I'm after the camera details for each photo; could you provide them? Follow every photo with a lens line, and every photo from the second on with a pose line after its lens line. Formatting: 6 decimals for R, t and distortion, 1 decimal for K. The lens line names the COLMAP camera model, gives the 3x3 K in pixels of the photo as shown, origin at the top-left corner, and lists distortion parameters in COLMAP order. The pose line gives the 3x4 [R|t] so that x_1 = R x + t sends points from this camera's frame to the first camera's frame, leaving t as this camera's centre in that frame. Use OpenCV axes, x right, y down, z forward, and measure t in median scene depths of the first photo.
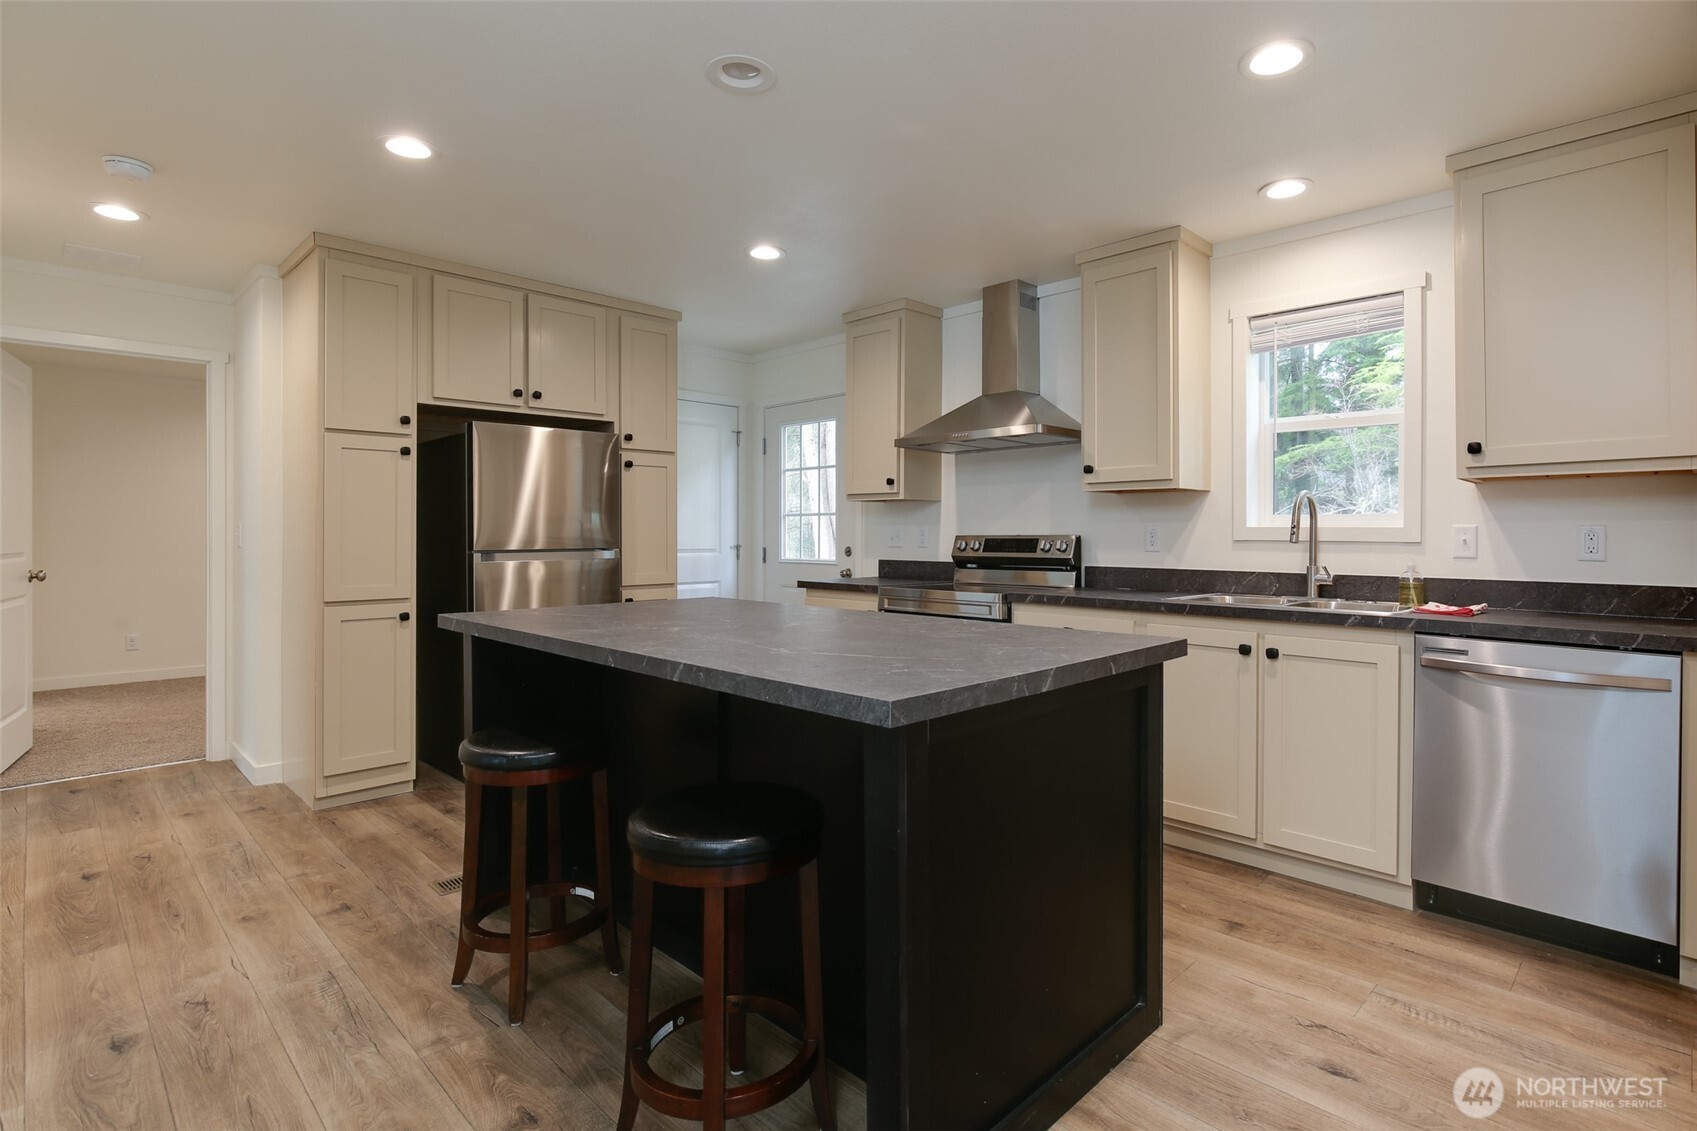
lens RADIAL K [[862.0, 0, 891.1], [0, 862.0, 539.5], [0, 0, 1]] dist [-0.001378, 0.000128]
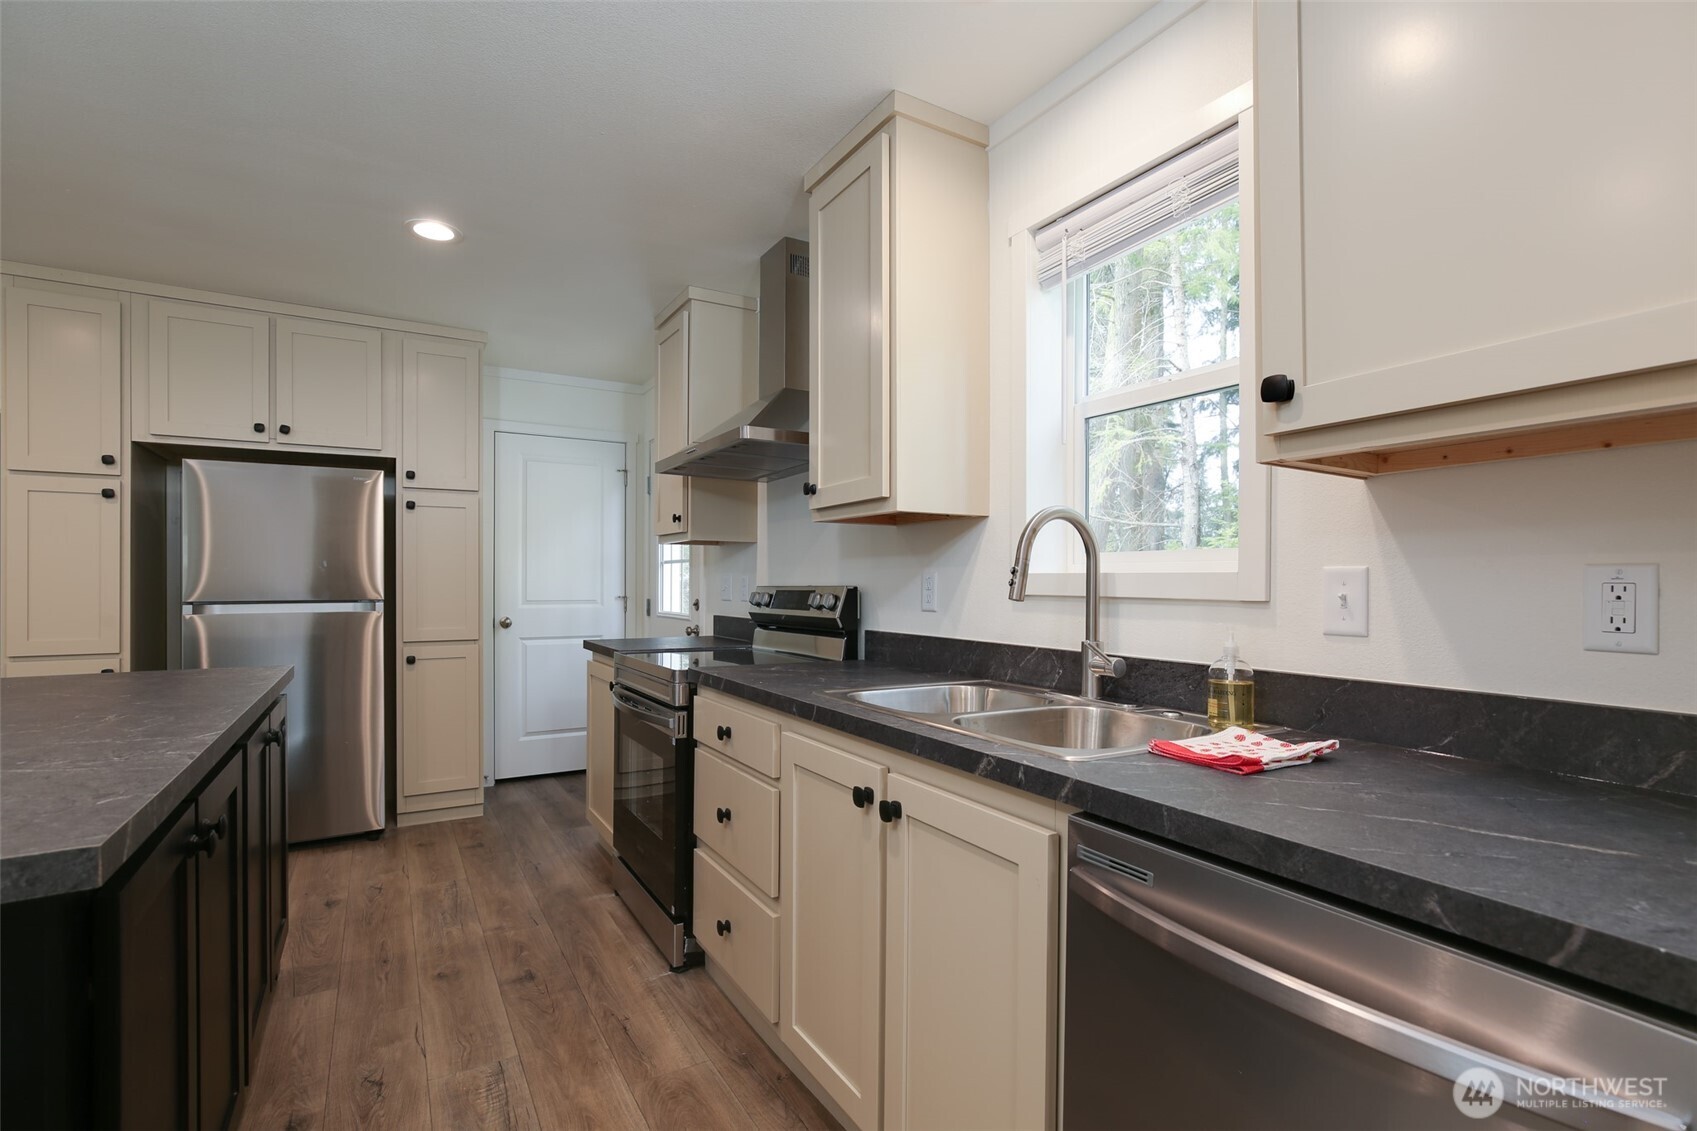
lens RADIAL K [[797.3, 0, 853.1], [0, 797.3, 584.1], [0, 0, 1]] dist [-0.002657, 0.000126]
pose [[0.961245, 0.000455, -0.275697, 0.431333], [-0.002106, 0.999982, -0.005692, -0.003096], [0.275689, 0.006052, 0.961228, 0.408263]]
